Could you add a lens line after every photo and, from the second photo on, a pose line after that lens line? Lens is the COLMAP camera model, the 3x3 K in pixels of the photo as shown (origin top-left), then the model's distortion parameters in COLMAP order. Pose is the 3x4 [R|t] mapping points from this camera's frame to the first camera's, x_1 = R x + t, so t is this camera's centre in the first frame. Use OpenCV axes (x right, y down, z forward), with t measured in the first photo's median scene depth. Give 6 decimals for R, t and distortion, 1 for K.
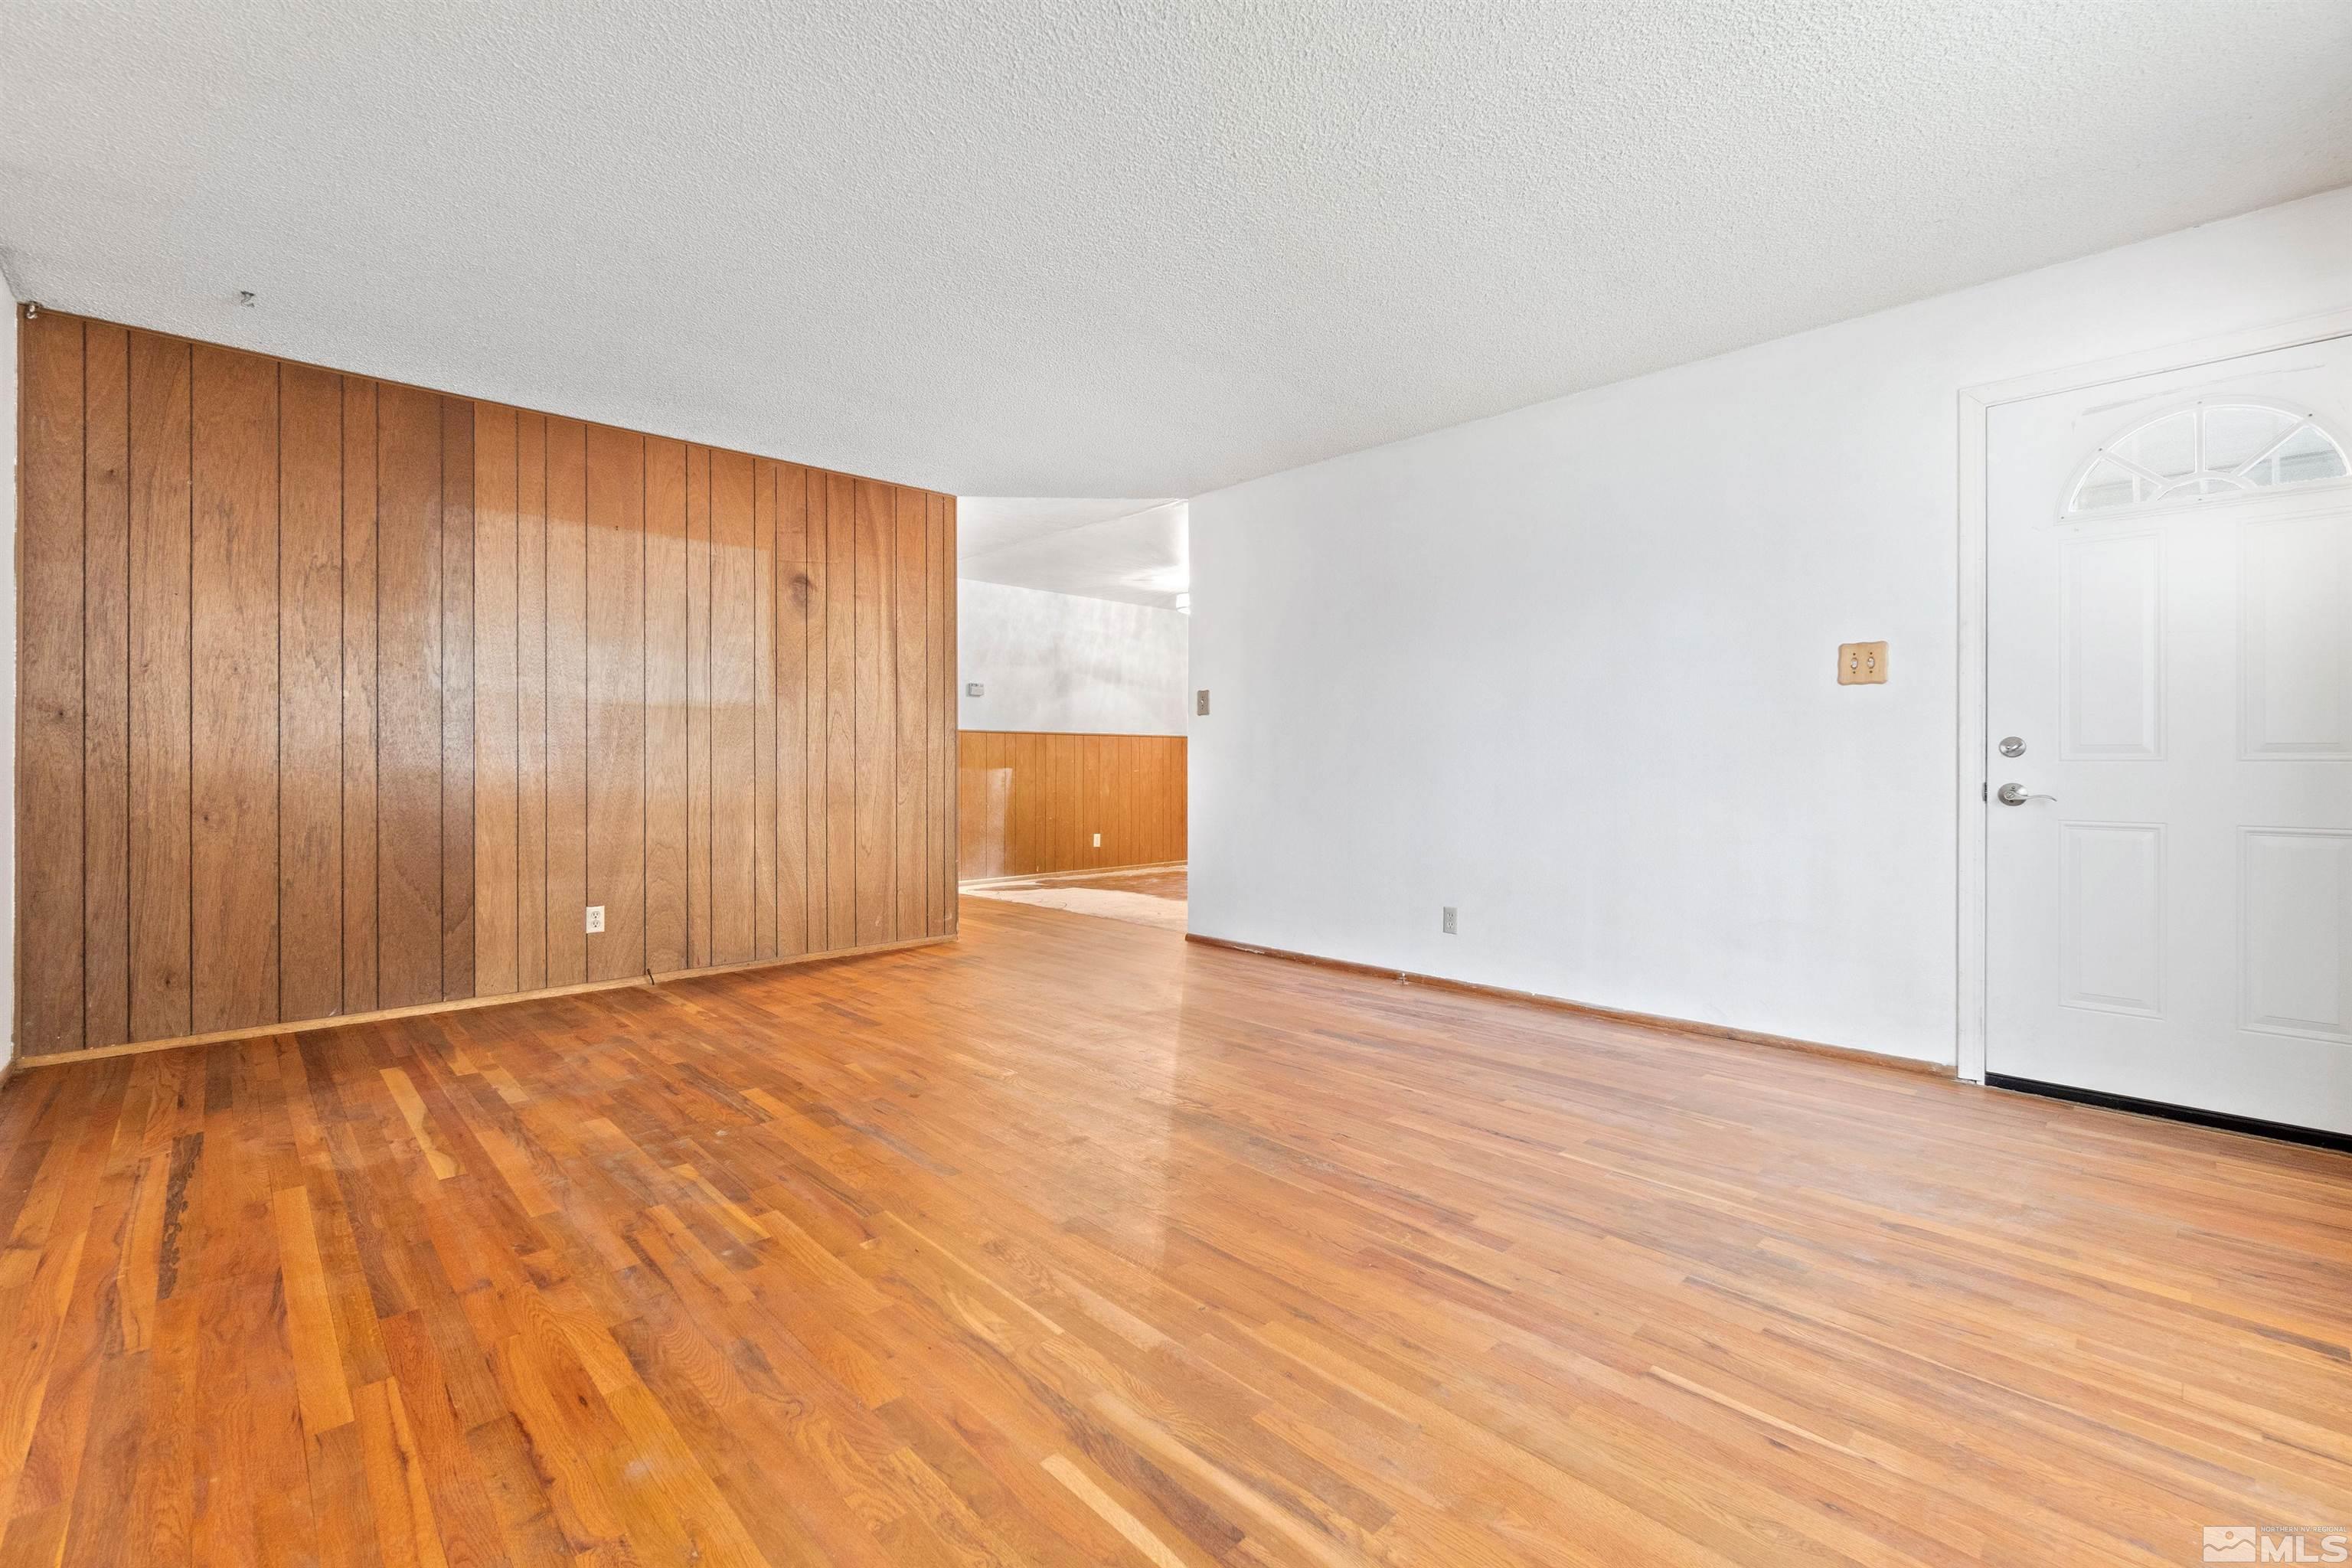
lens RADIAL K [[1015.5, 0, 1176.2], [0, 1015.5, 758.8], [0, 0, 1]] dist [-0.010424, 0.002663]
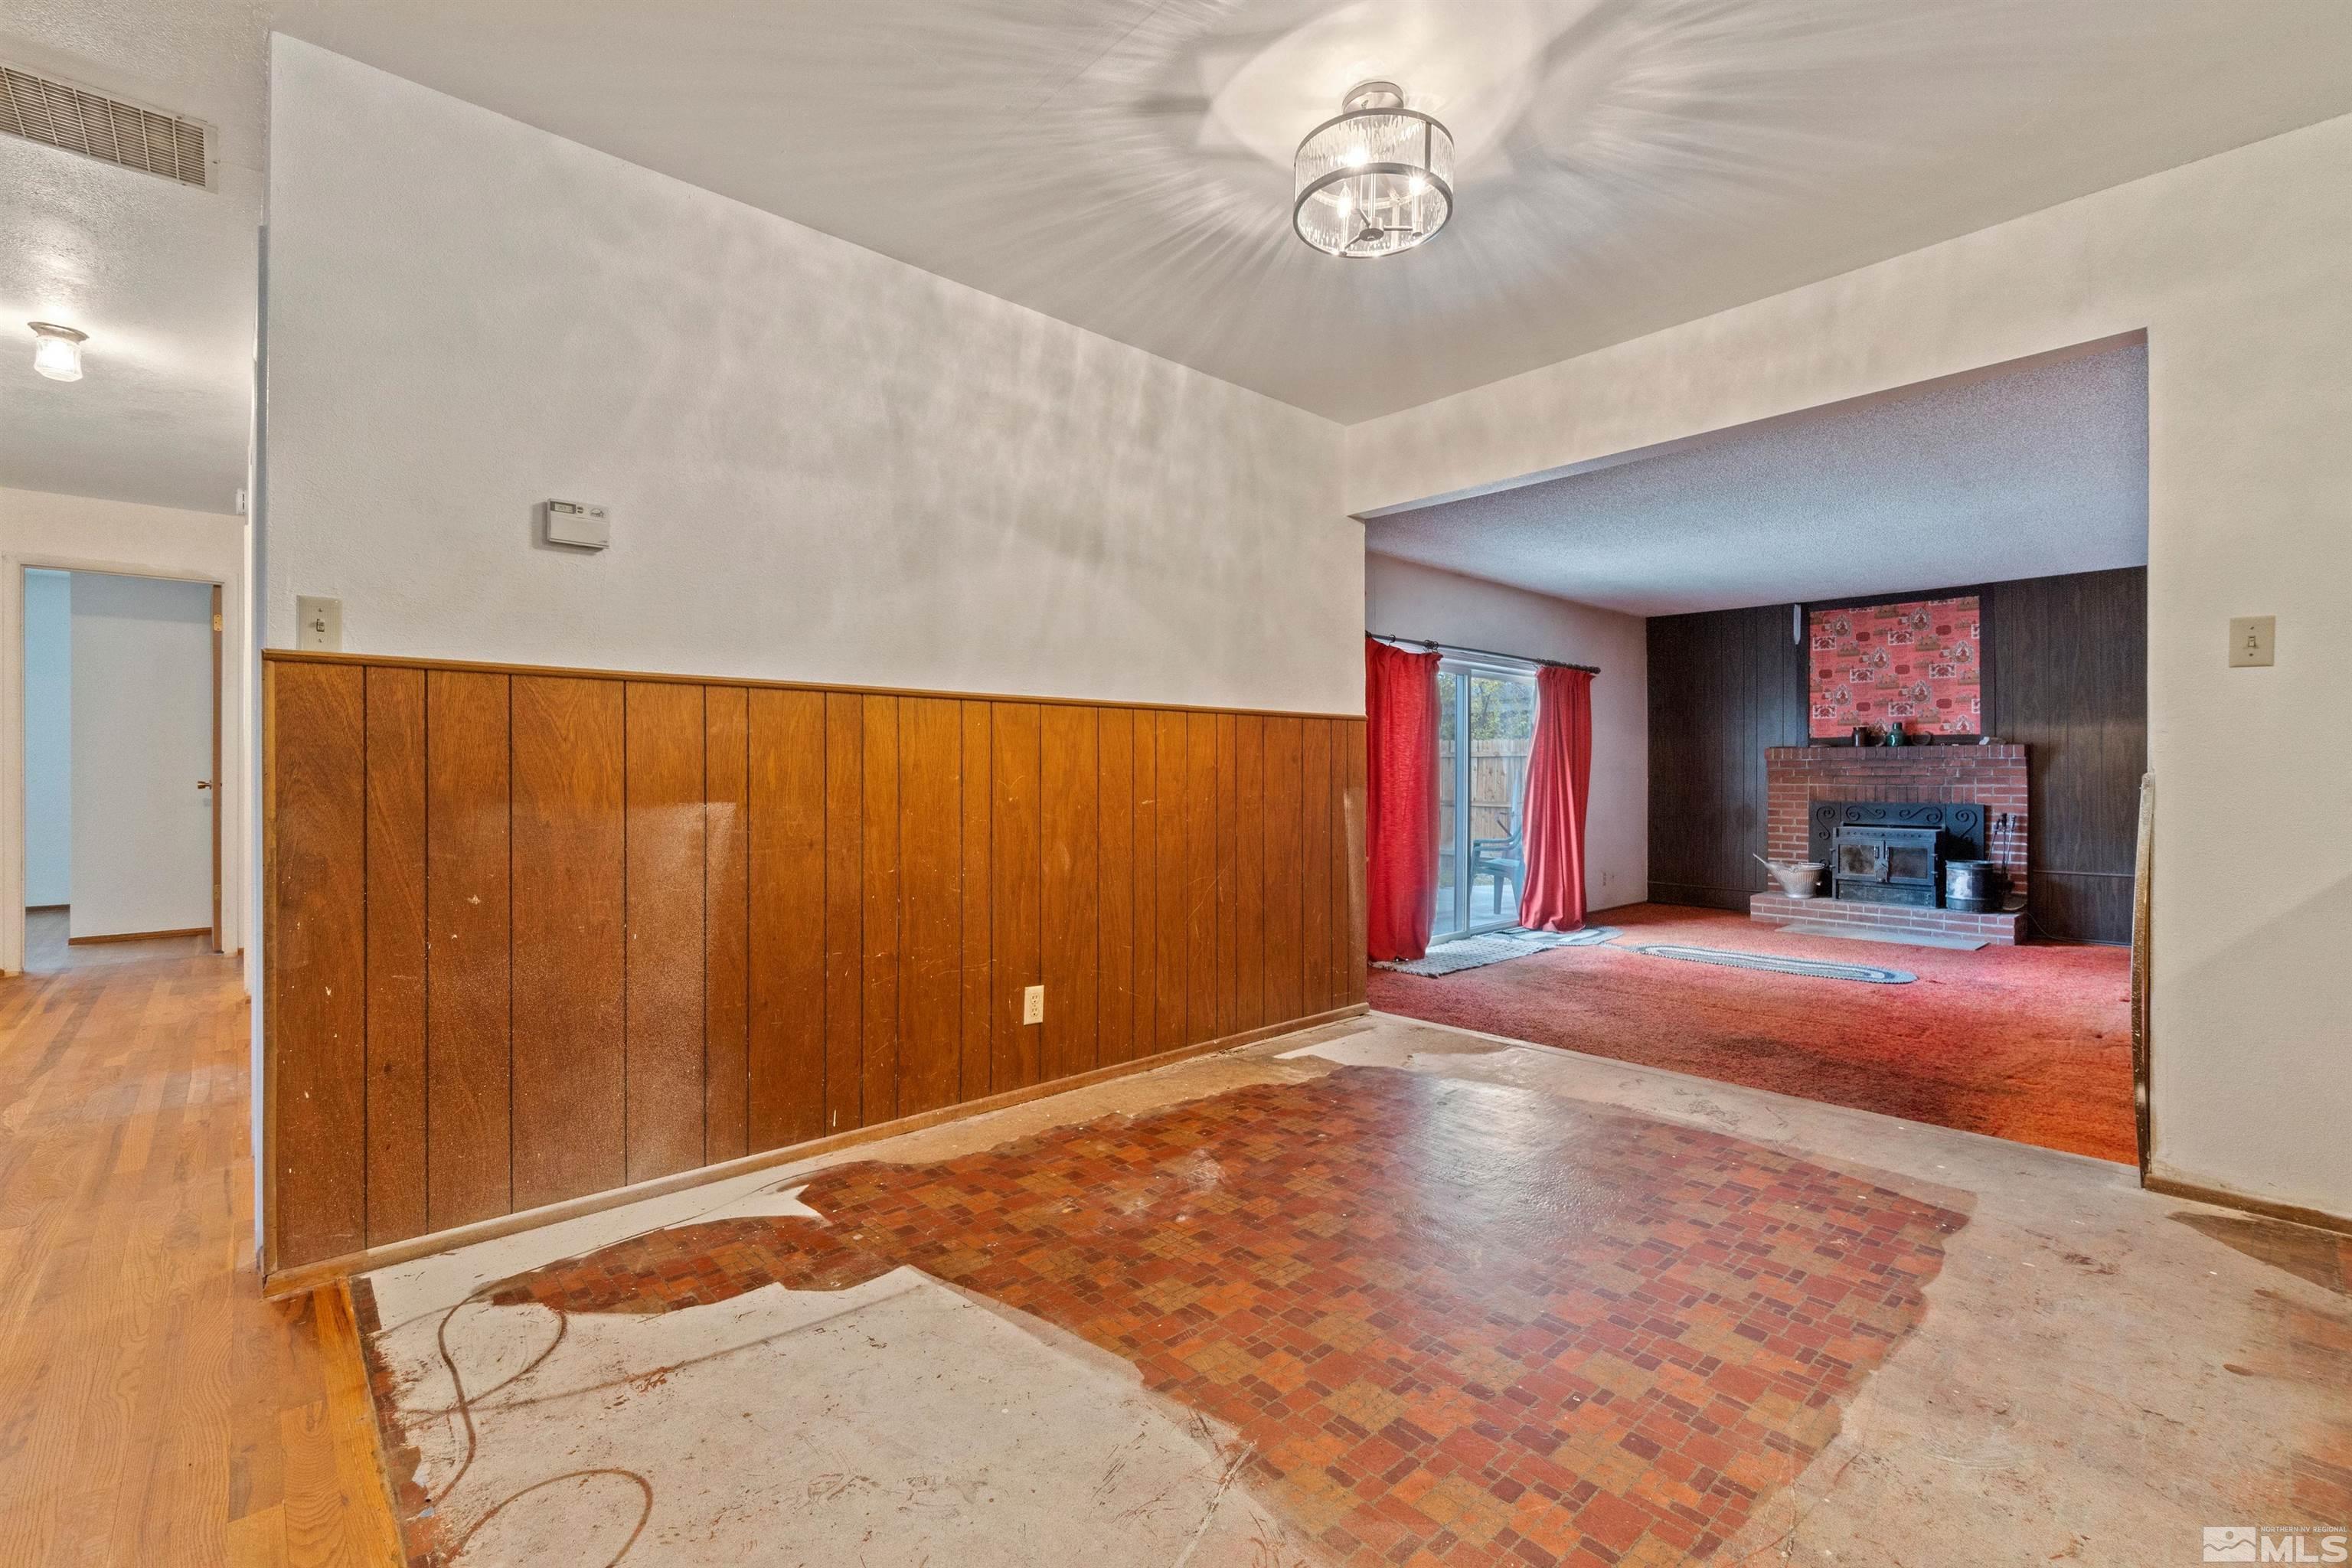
lens RADIAL K [[1015.5, 0, 1159.8], [0, 1015.5, 779.4], [0, 0, 1]] dist [-0.010424, 0.002663]
pose [[0.999360, -0.000466, -0.035774, -0.046231], [0.000797, 0.999957, 0.009252, 0.000139], [0.035768, -0.009275, 0.999317, 1.356131]]
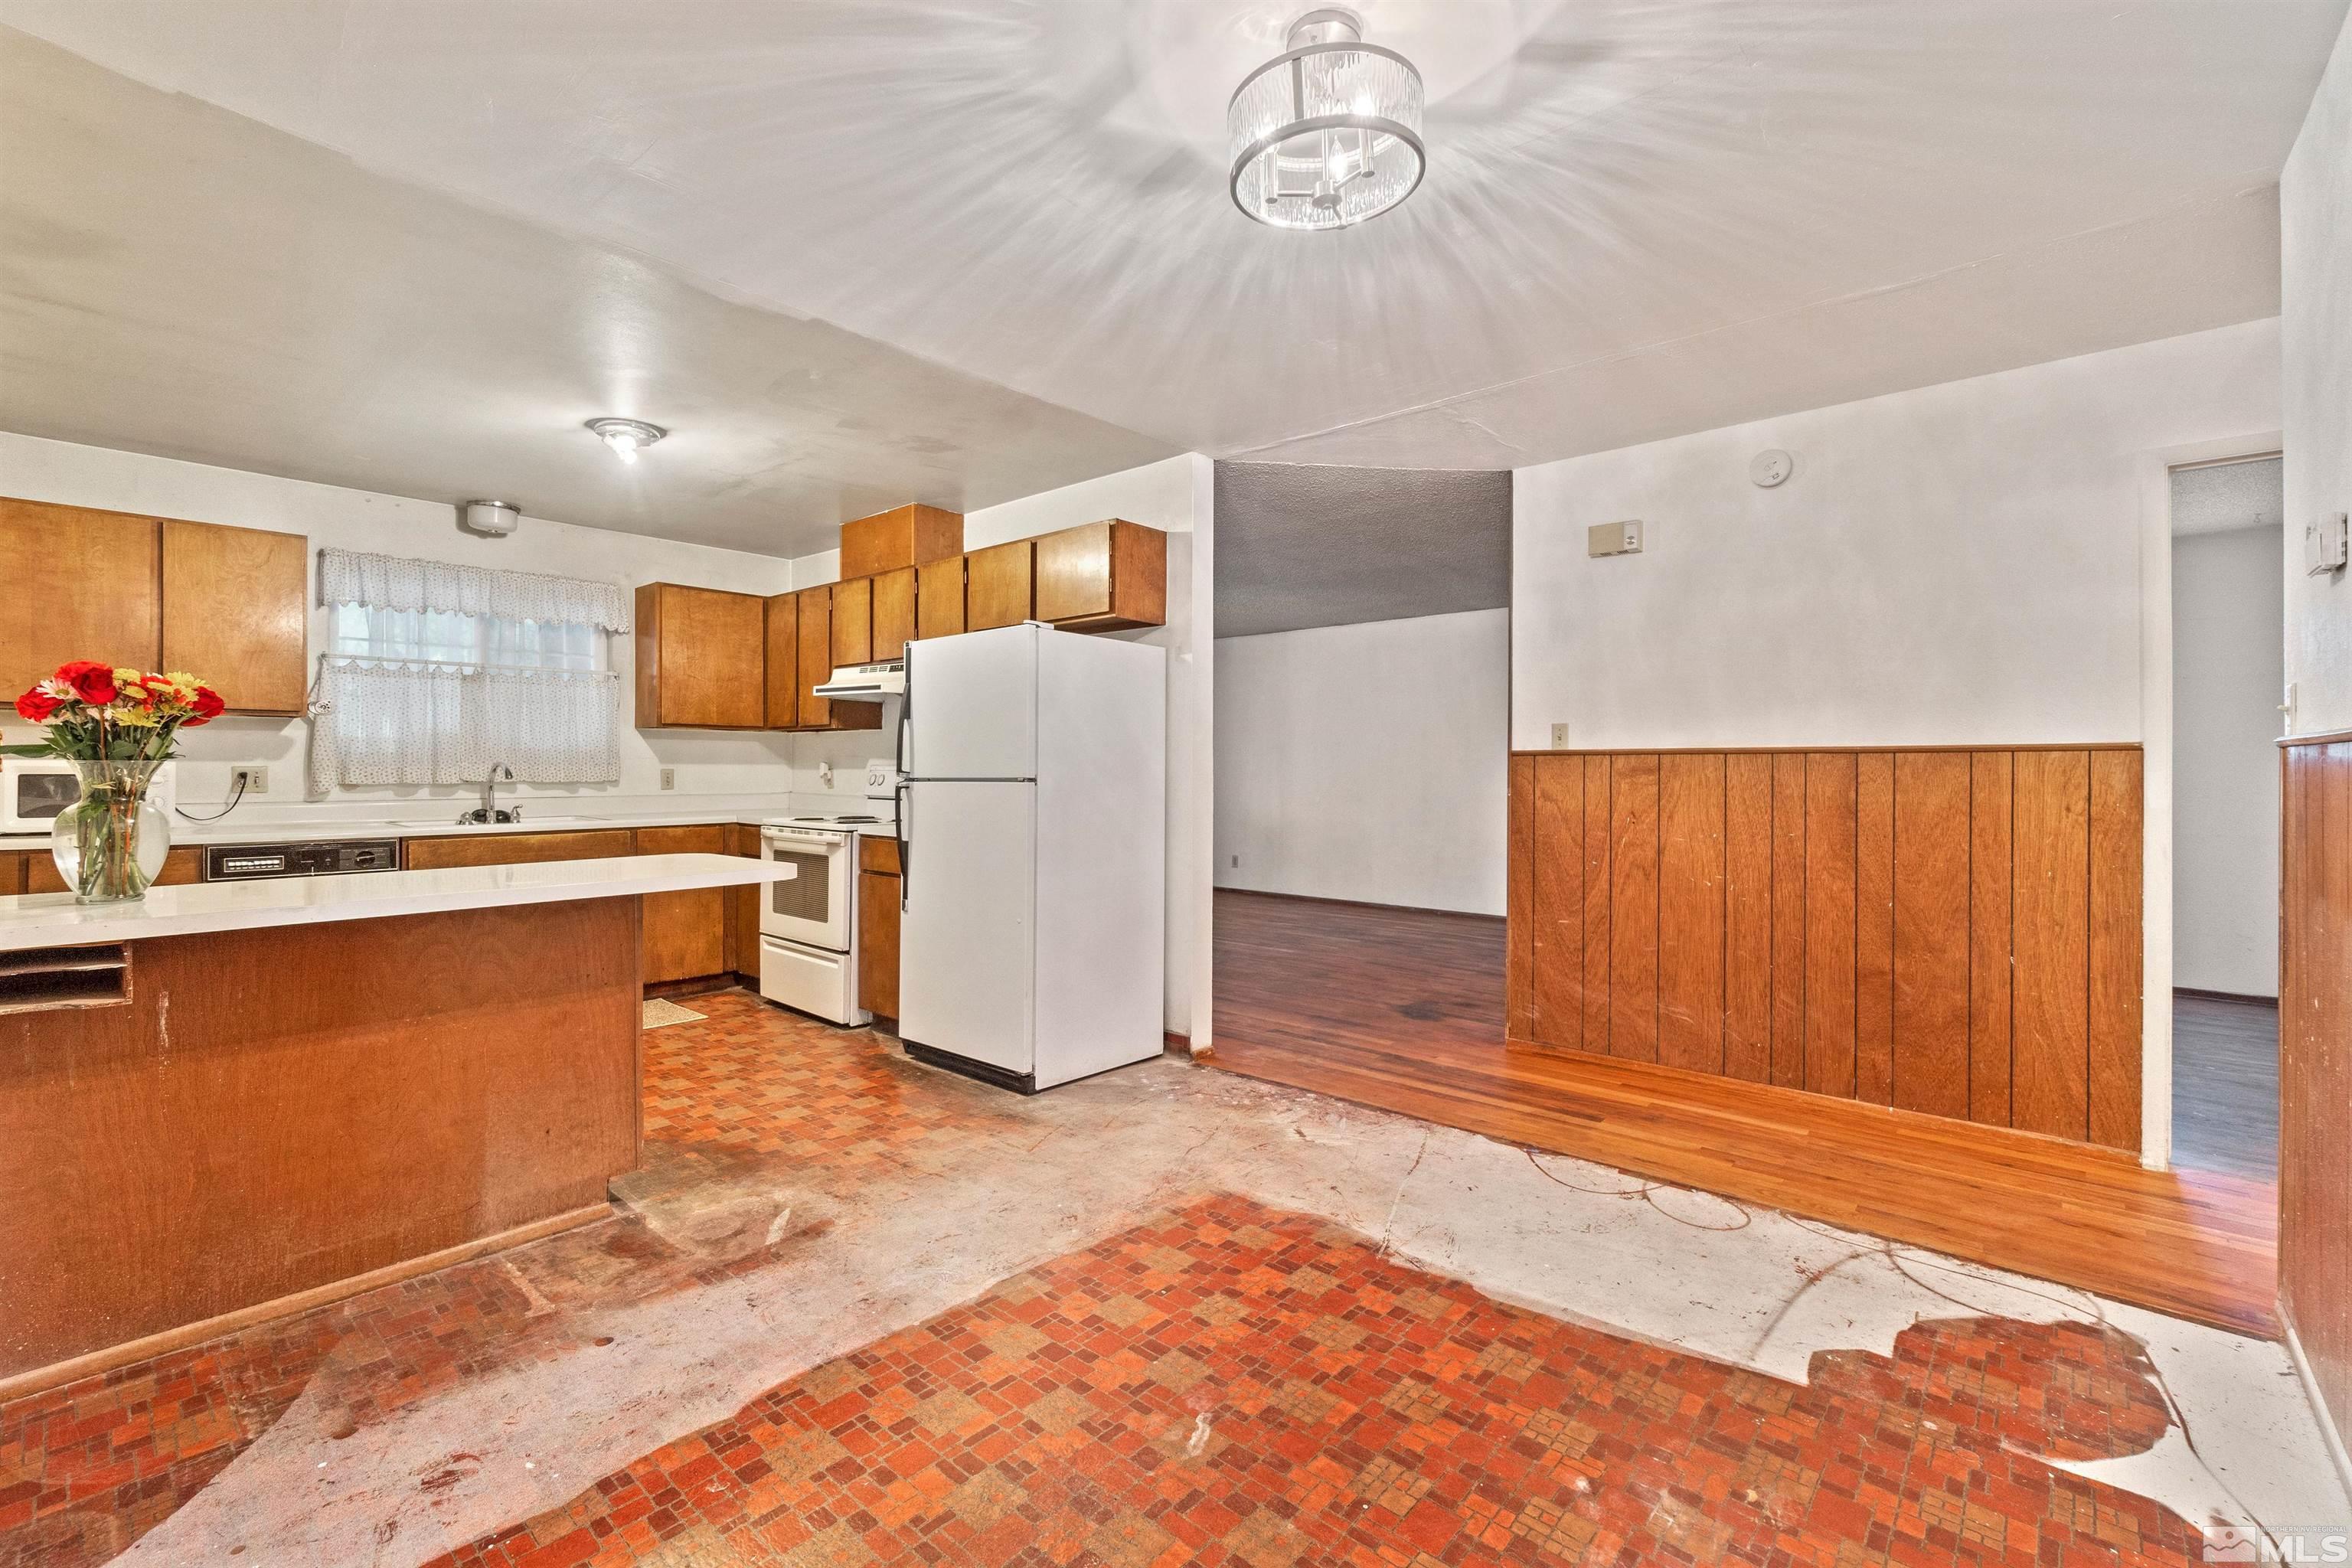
lens RADIAL K [[1015.5, 0, 1161.4], [0, 1015.5, 769.2], [0, 0, 1]] dist [-0.010424, 0.002663]
pose [[-0.997528, -0.003848, -0.070158, 0.131232], [-0.003511, 0.999982, -0.004921, -0.034009], [0.070176, -0.004663, -0.997524, 2.244911]]
